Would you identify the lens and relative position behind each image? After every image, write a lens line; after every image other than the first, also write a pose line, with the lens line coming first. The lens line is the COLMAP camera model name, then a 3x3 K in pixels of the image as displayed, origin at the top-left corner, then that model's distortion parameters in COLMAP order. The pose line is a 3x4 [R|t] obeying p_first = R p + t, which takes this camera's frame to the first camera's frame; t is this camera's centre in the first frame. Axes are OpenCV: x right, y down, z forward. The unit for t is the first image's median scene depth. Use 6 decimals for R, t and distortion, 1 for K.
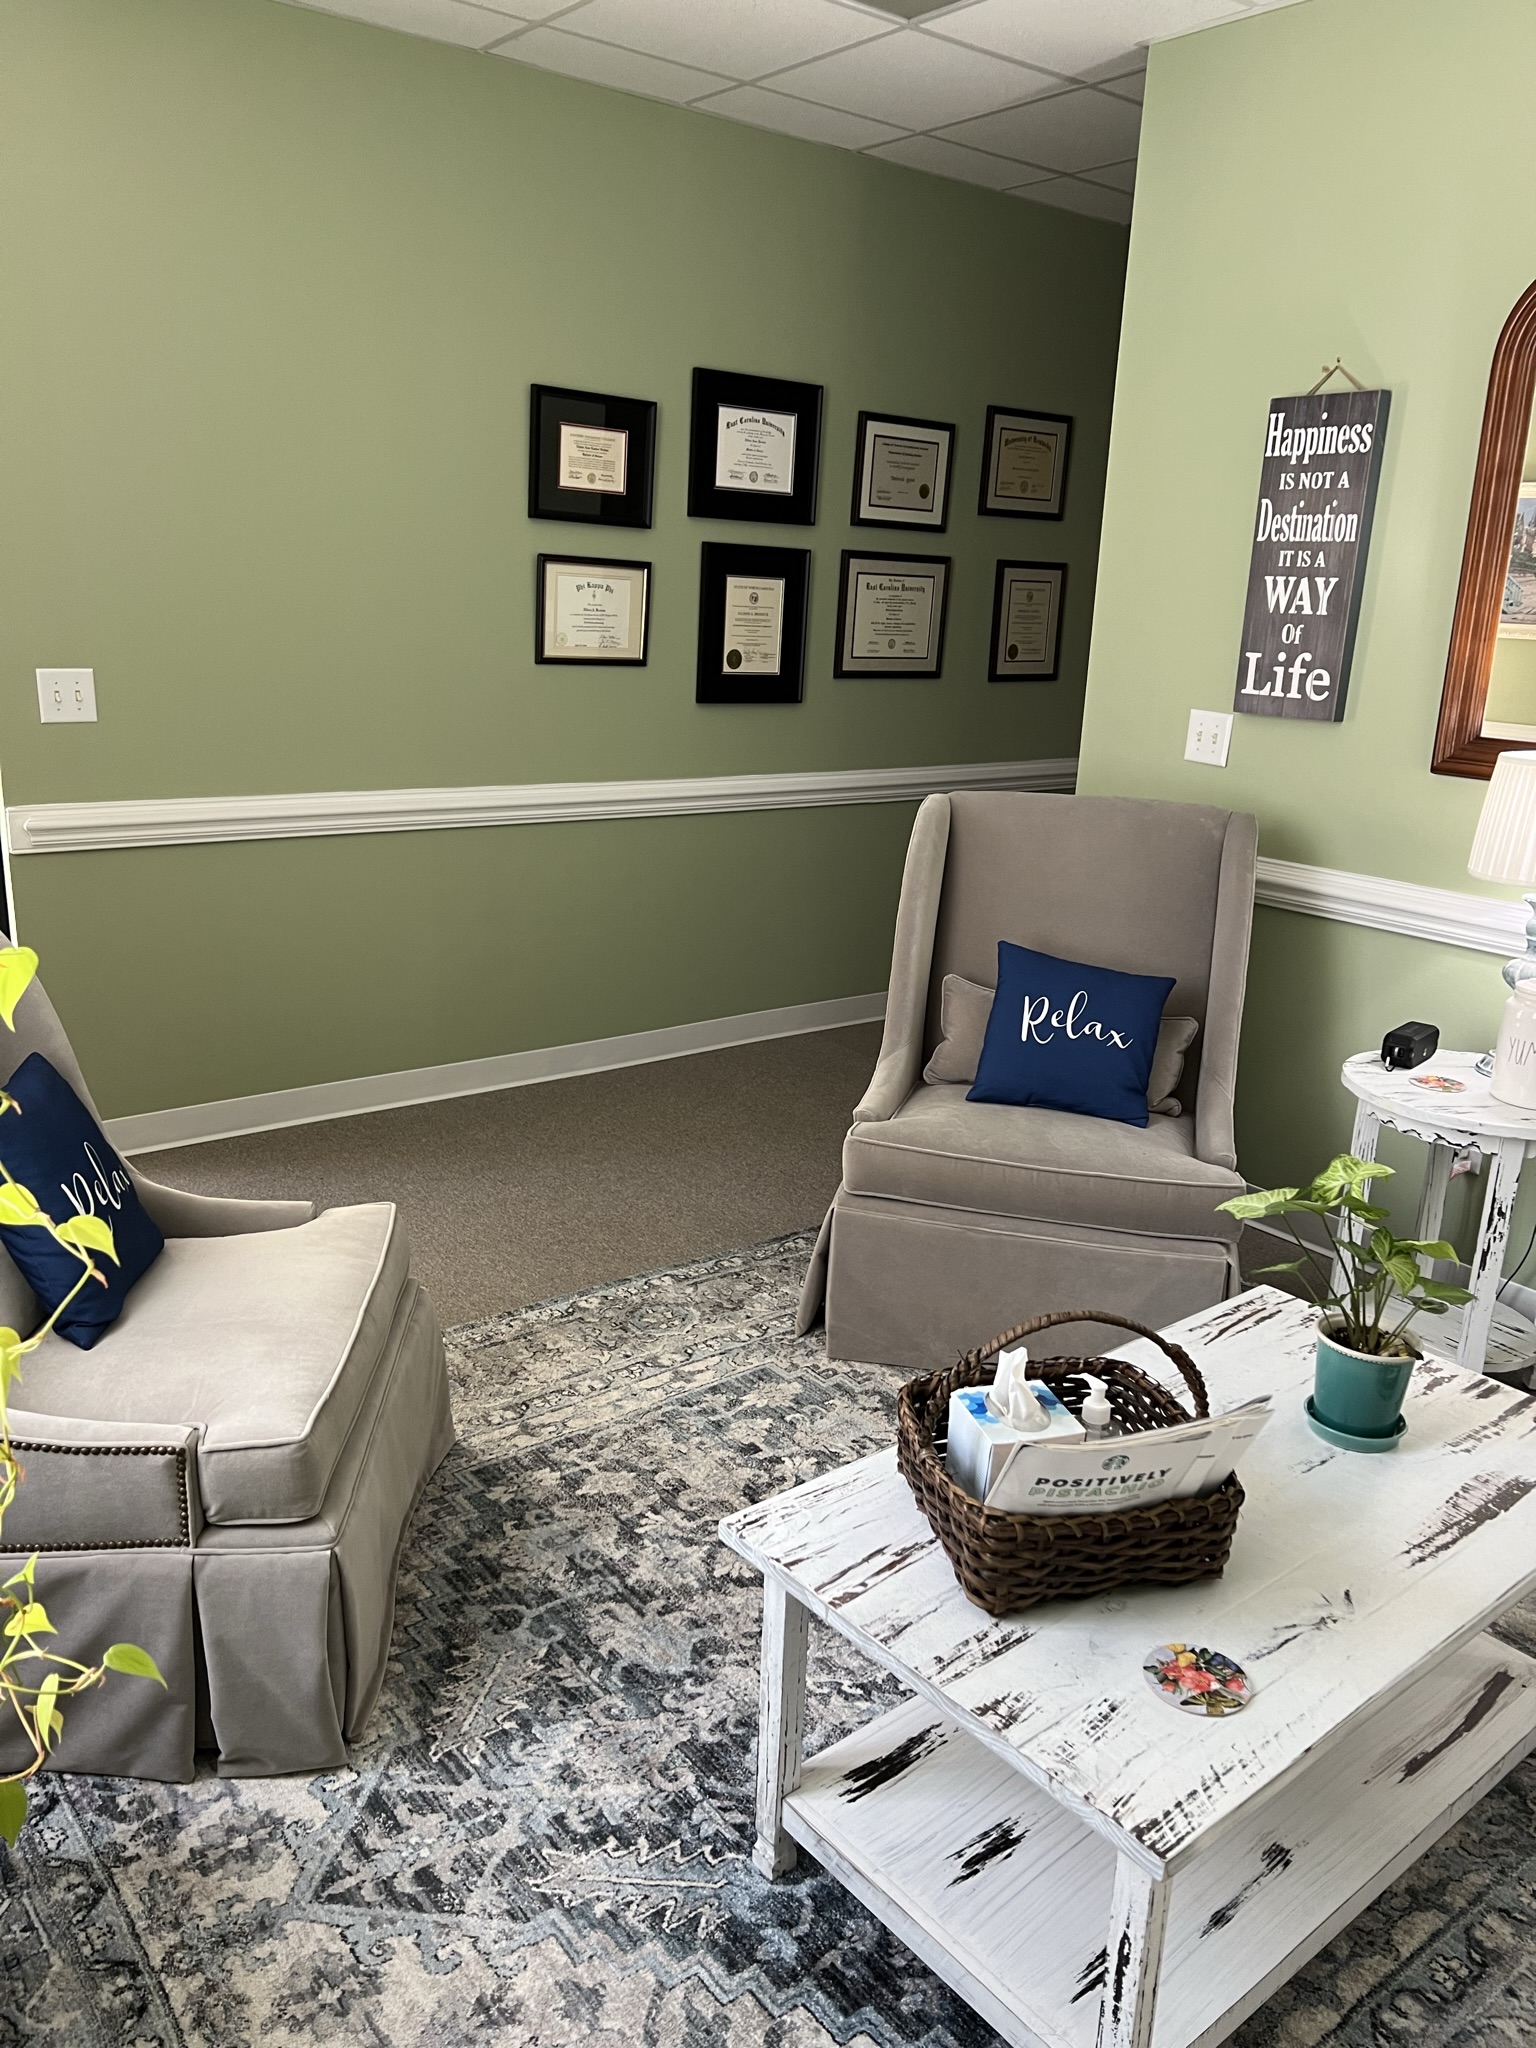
lens RADIAL K [[1572.0, 0, 768.0], [0, 1572.0, 1024.0], [0, 0, 1]] dist [0.062823, -0.062828]
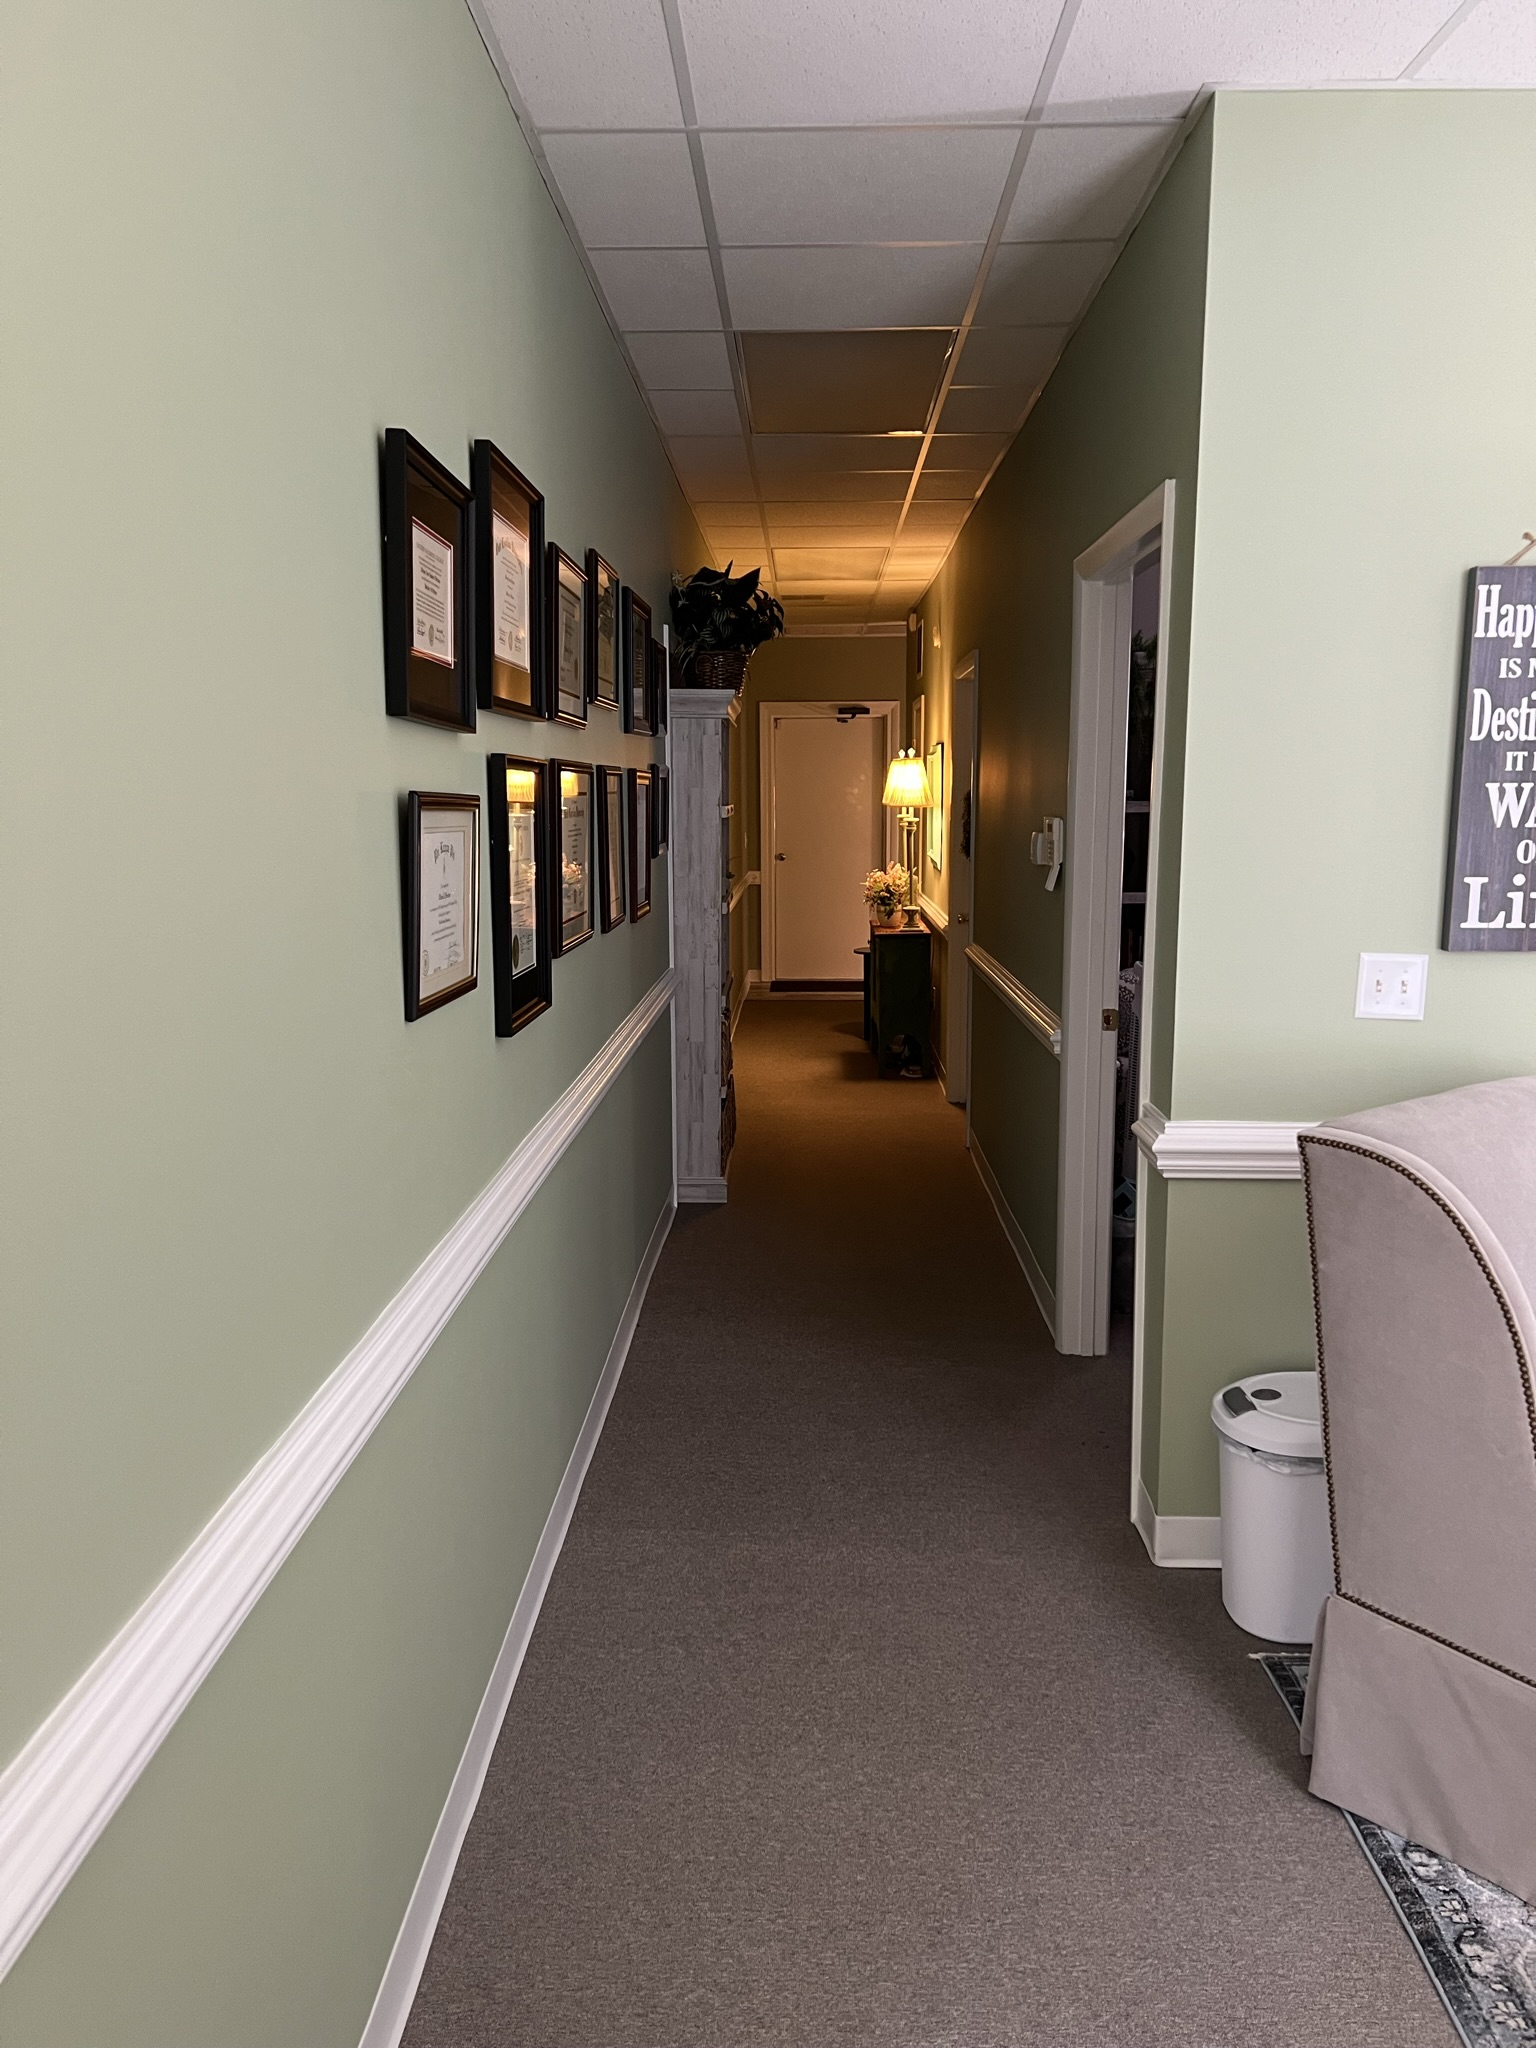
lens RADIAL K [[1572.0, 0, 768.0], [0, 1572.0, 1024.0], [0, 0, 1]] dist [0.062823, -0.062828]
pose [[0.623461, -0.156882, 0.765953, -0.547528], [0.236637, 0.971577, 0.006383, -0.260033], [-0.745184, 0.177273, 0.642865, 0.792456]]
